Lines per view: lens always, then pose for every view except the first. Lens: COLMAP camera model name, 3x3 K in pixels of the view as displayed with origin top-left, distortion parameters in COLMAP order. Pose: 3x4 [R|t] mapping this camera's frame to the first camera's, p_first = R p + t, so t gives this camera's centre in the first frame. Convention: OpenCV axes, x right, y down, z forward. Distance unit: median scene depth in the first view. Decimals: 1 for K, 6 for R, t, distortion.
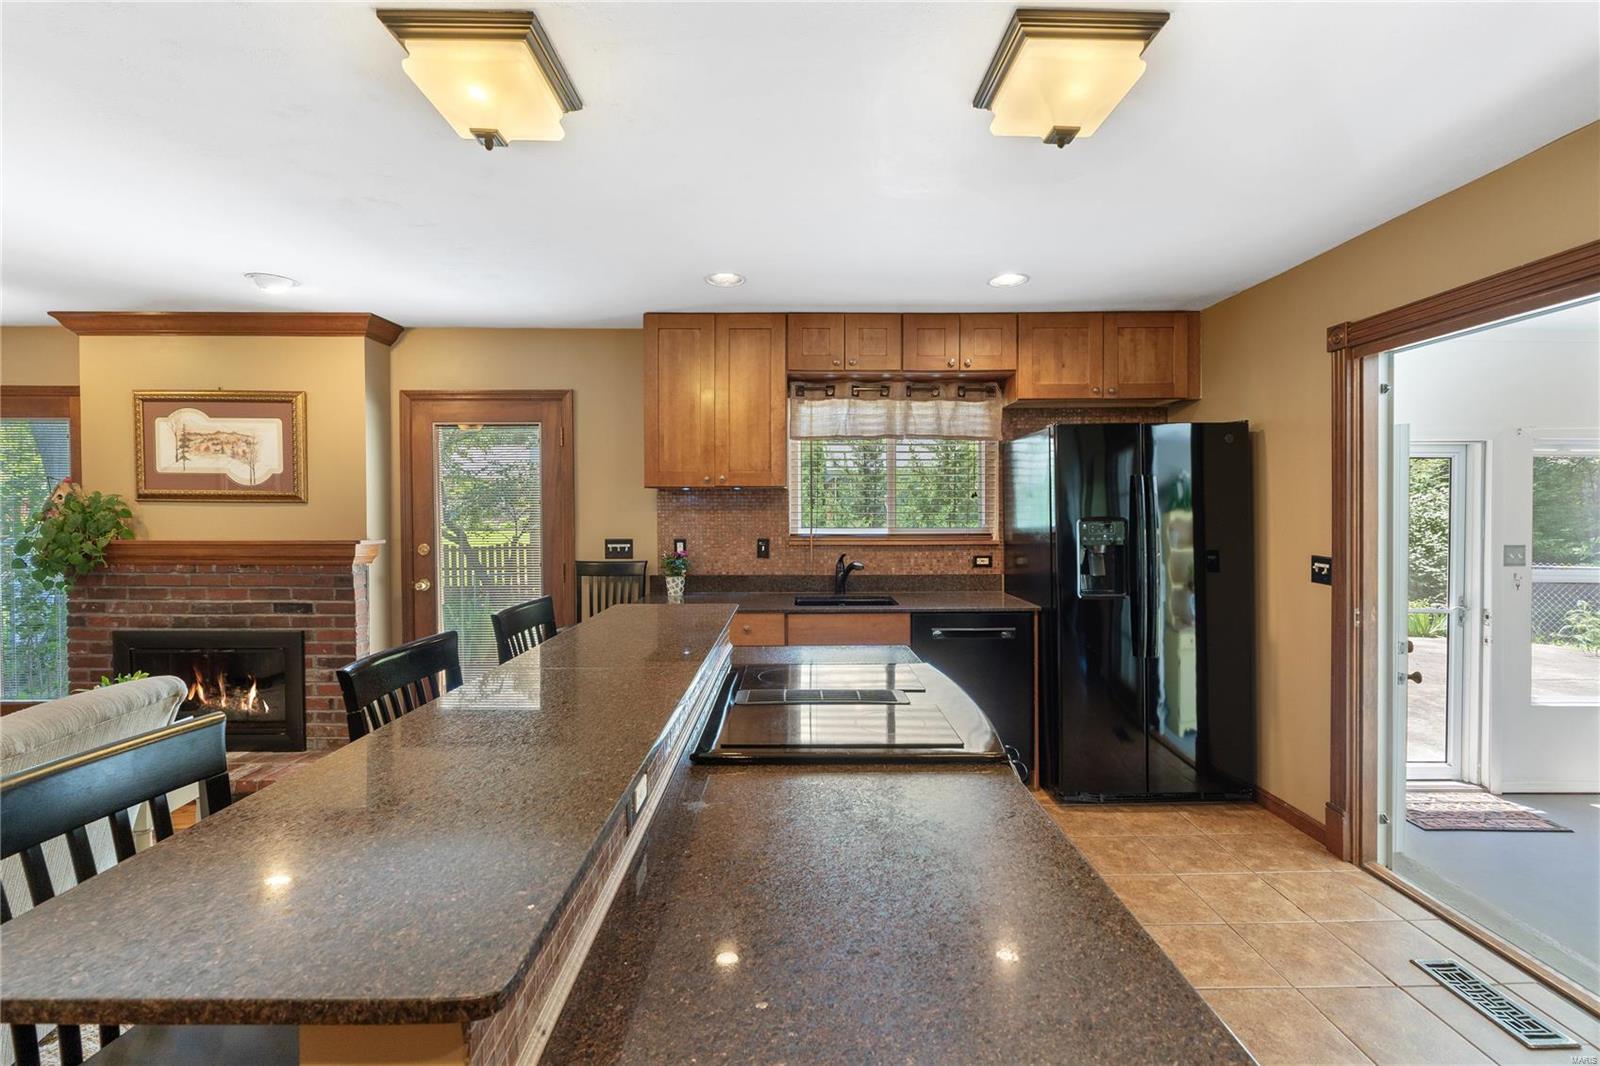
lens RADIAL K [[691.0, 0, 804.6], [0, 691.0, 499.4], [0, 0, 1]] dist [0.003402, 0.000235]
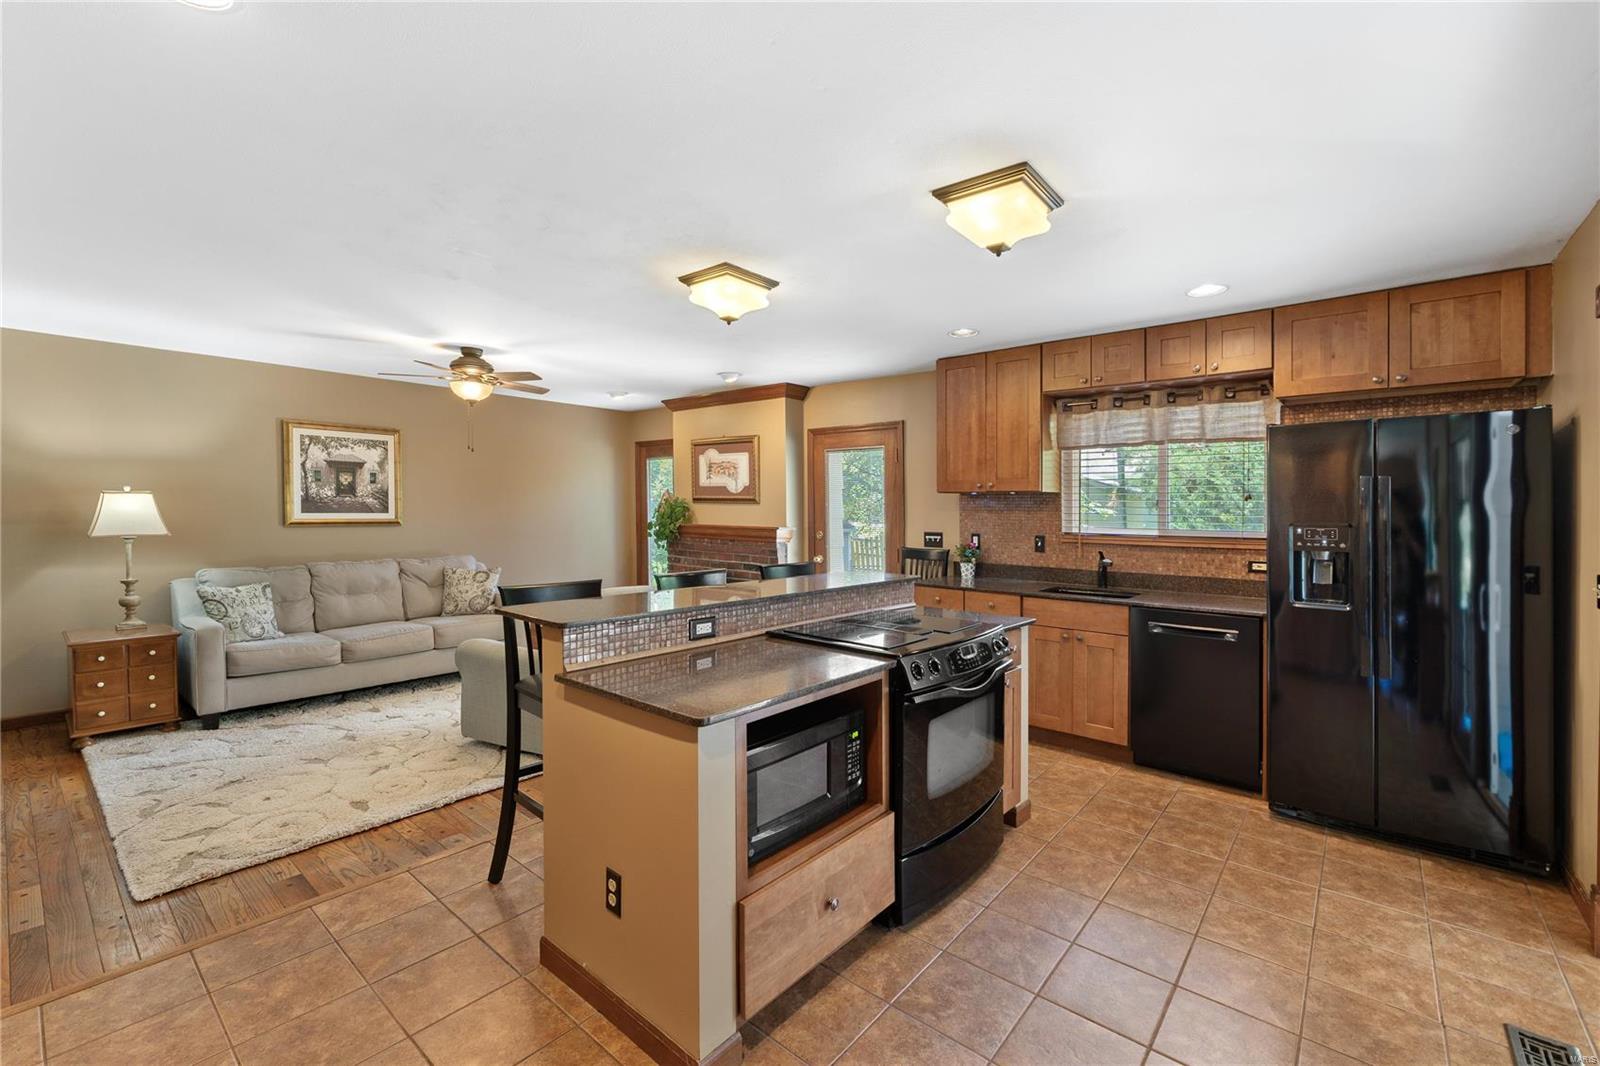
lens RADIAL K [[691.0, 0, 804.6], [0, 691.0, 499.4], [0, 0, 1]] dist [0.003402, 0.000235]
pose [[0.749998, -0.000245, -0.661440, 0.429029], [-0.000718, 0.999999, -0.001185, -0.002547], [0.661440, 0.001364, 0.749997, -0.142194]]
